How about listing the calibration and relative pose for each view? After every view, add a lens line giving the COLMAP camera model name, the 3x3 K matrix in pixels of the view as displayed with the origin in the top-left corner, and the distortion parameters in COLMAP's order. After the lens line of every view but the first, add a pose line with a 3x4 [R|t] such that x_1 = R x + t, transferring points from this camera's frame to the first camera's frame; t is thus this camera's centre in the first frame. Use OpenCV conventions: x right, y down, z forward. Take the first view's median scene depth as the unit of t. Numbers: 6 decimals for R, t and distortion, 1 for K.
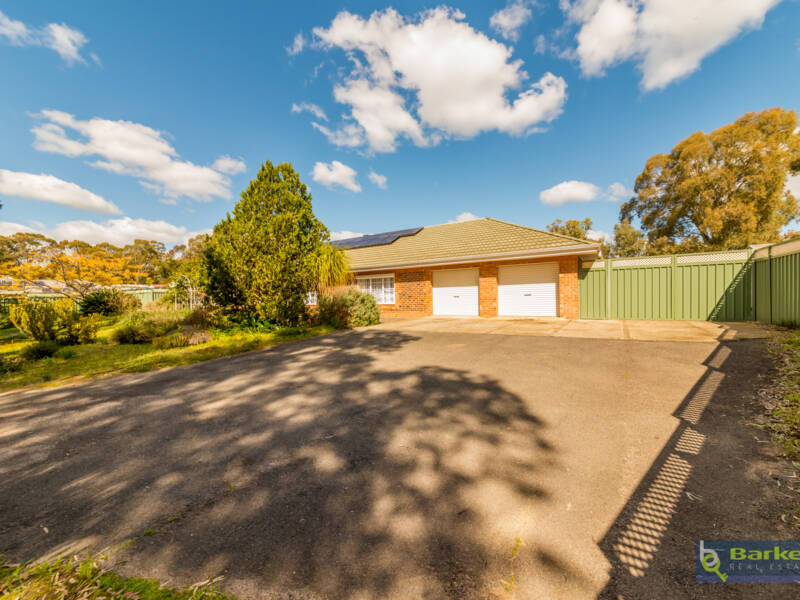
lens RADIAL K [[308.0, 0, 400.0], [0, 308.0, 300.0], [0, 0, 1]] dist [-0.001147, -0.000197]
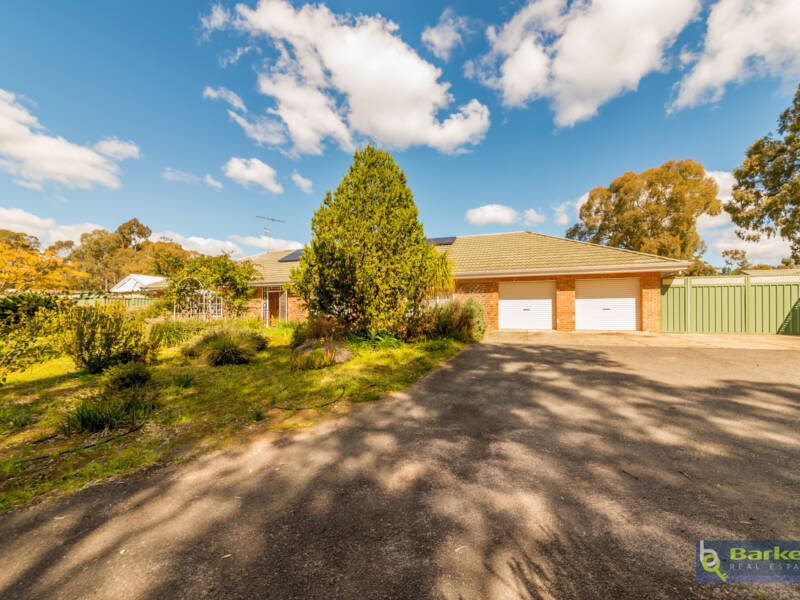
lens RADIAL K [[324.6, 0, 400.3], [0, 324.6, 310.5], [0, 0, 1]] dist [-0.009701, 0.000498]
pose [[0.974488, 0.016572, 0.223827, -0.305364], [-0.013278, 0.999780, -0.016213, 0.008845], [-0.224047, 0.012827, 0.974494, 0.072587]]
